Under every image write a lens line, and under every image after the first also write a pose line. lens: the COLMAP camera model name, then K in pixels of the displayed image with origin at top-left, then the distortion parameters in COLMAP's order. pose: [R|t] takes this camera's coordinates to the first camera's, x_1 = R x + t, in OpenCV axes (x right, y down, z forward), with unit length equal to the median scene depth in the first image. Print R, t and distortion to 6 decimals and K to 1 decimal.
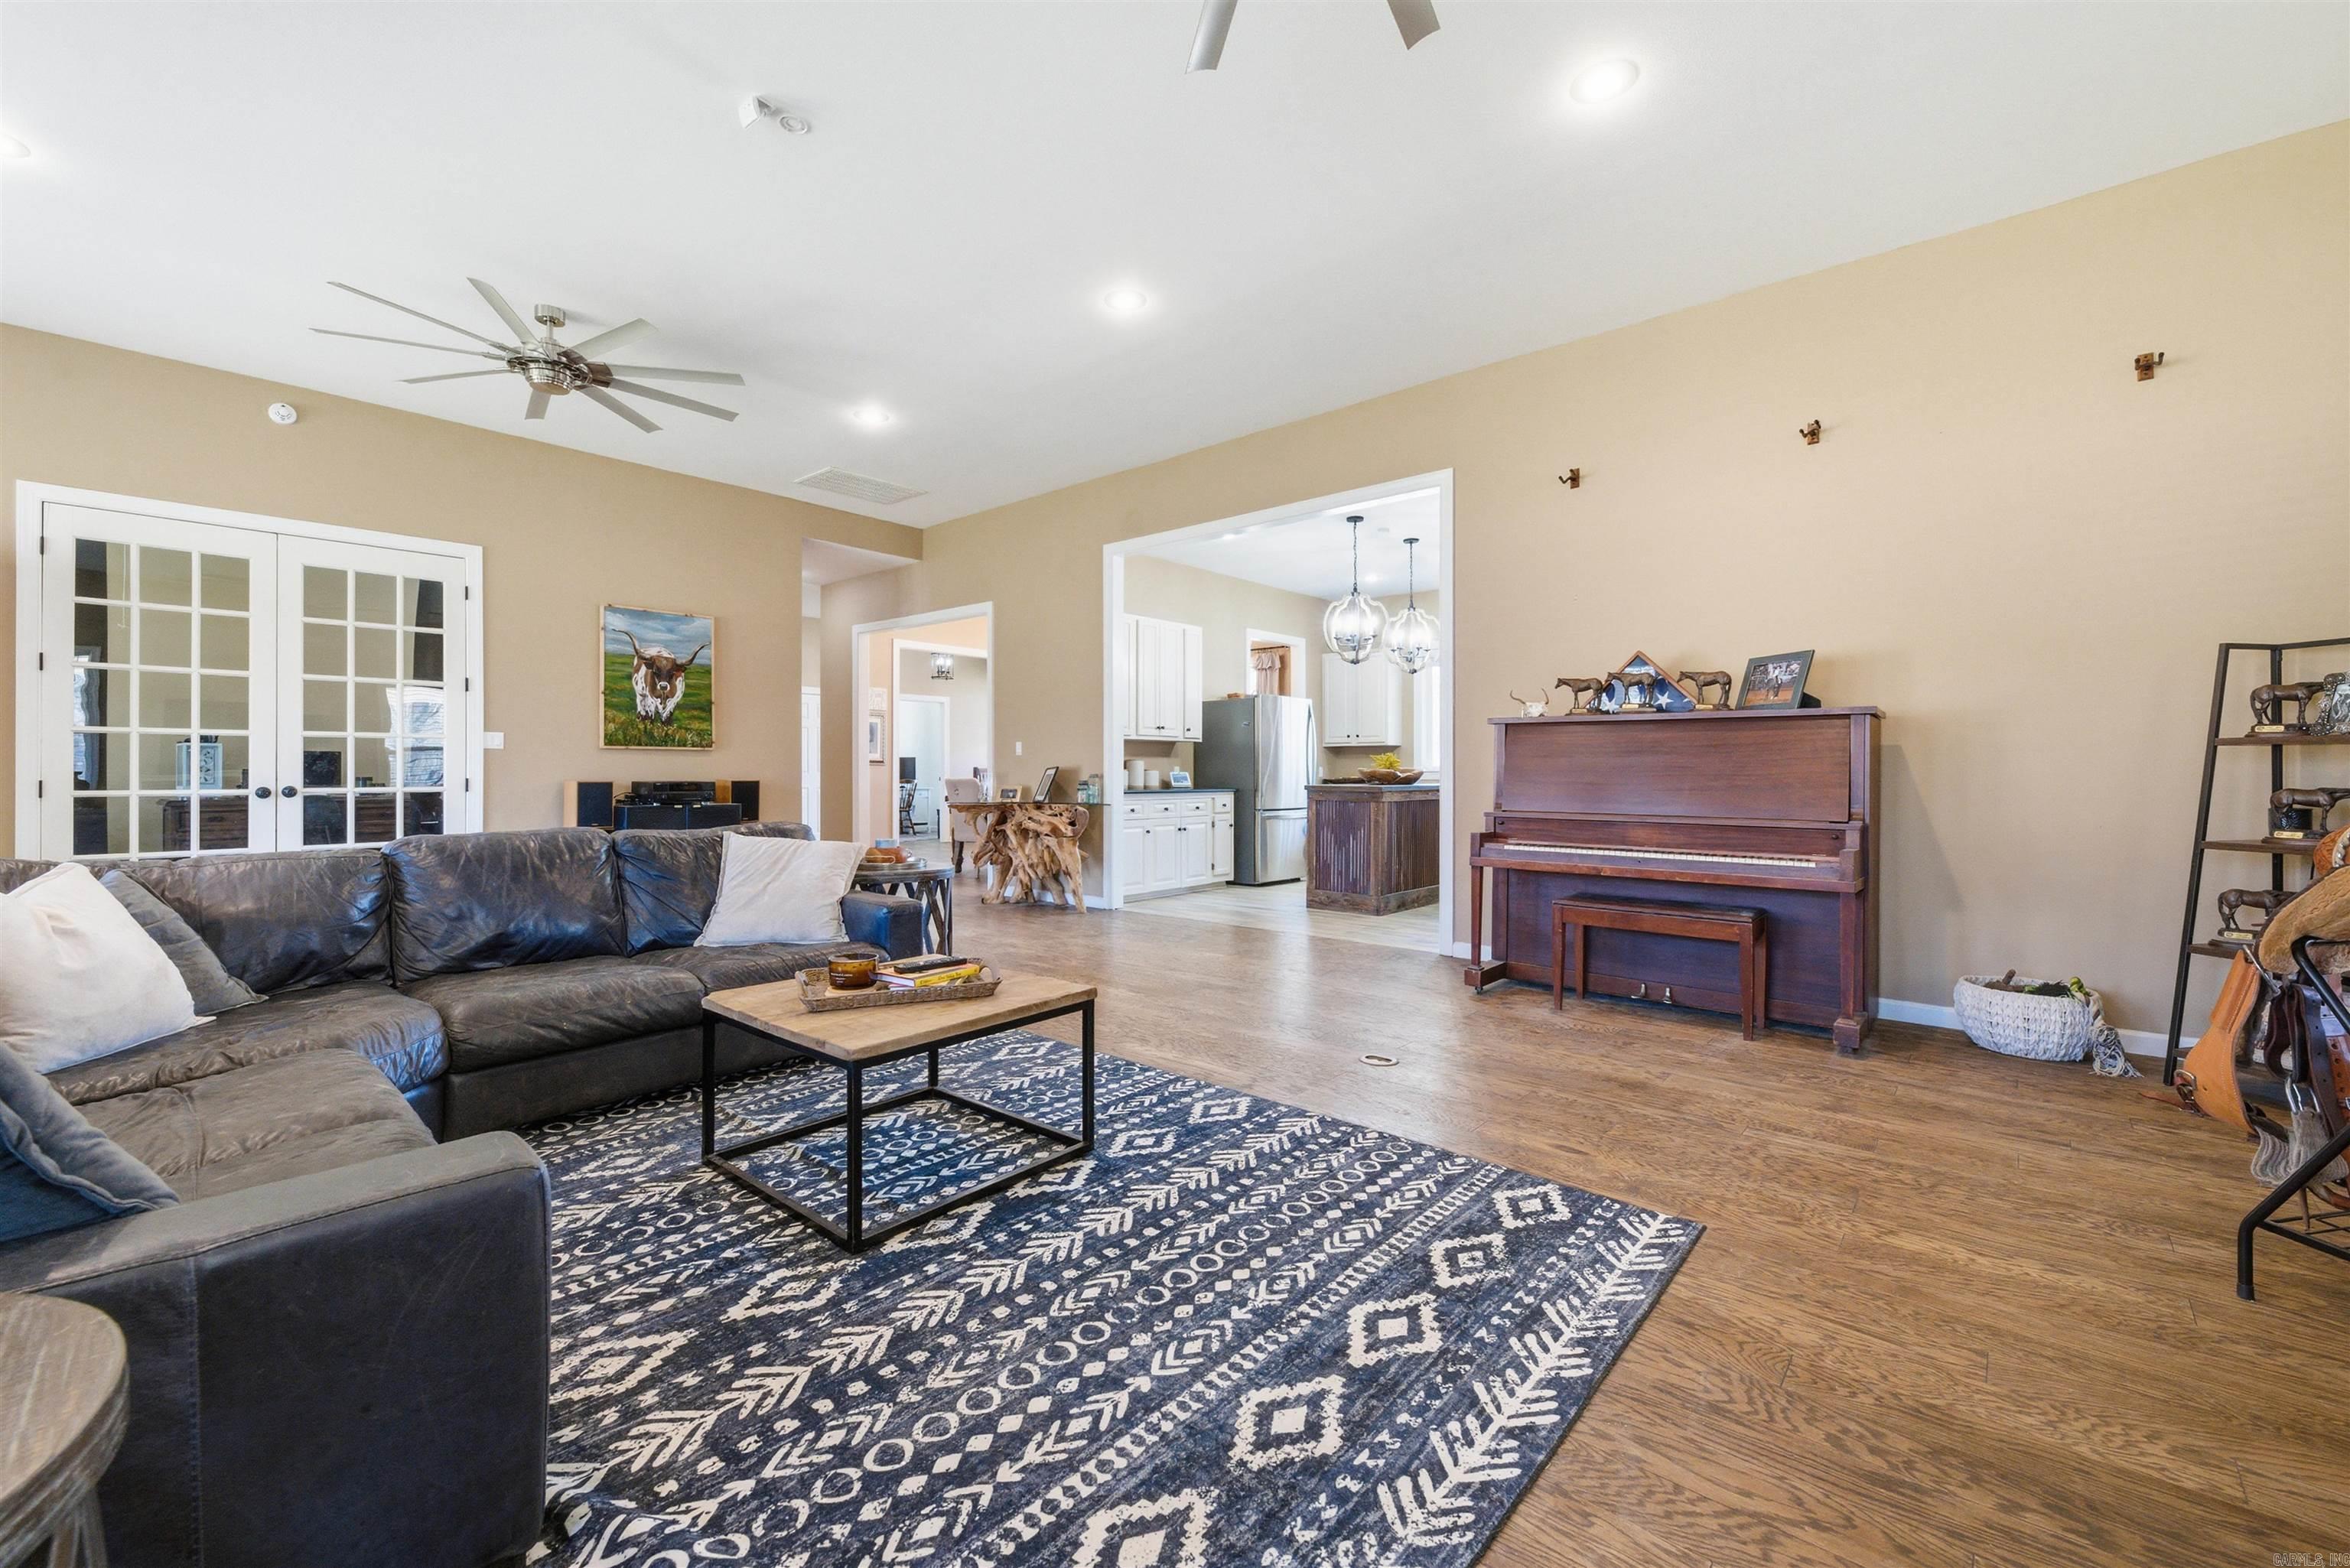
lens RADIAL K [[955.7, 0, 1173.3], [0, 955.7, 726.6], [0, 0, 1]] dist [0.008793, 0.000107]
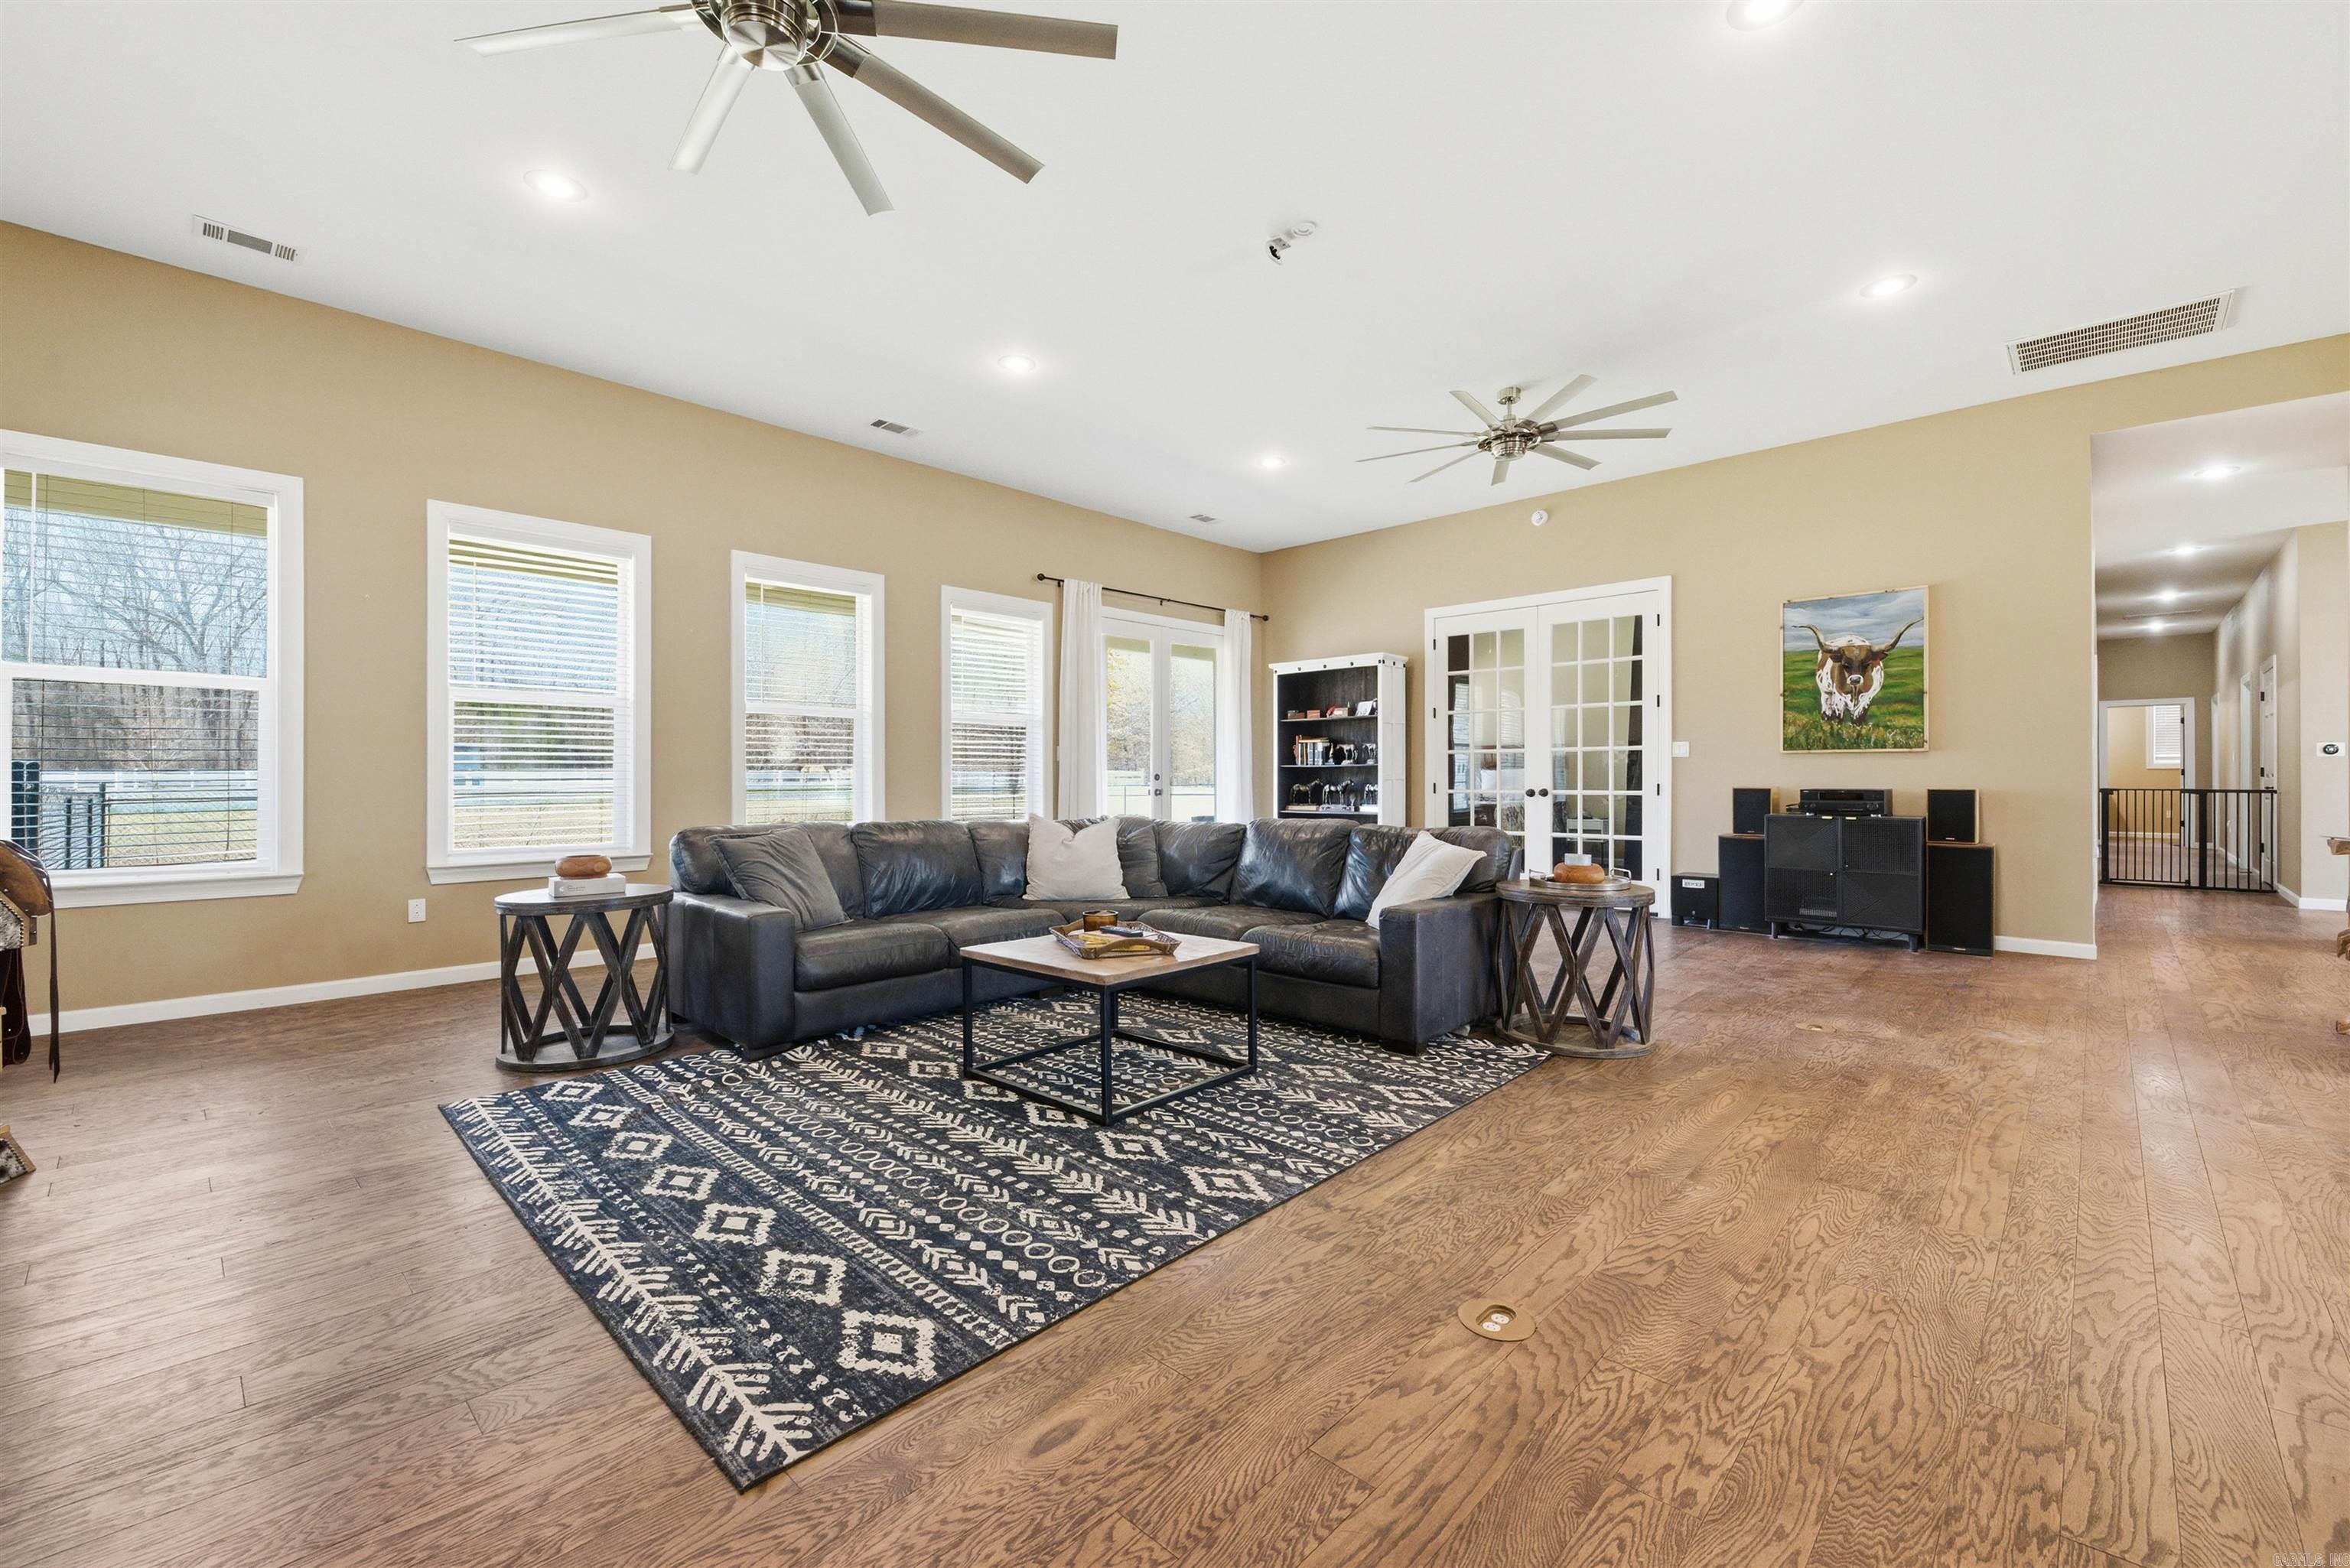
lens RADIAL K [[954.4, 0, 1175.0], [0, 954.4, 784.0], [0, 0, 1]] dist [0.007570, -0.000583]
pose [[-0.036685, 0.008330, -0.999292, 1.110024], [0.048124, 0.998820, 0.006559, 0.052269], [0.998167, -0.047850, -0.037042, 1.253741]]
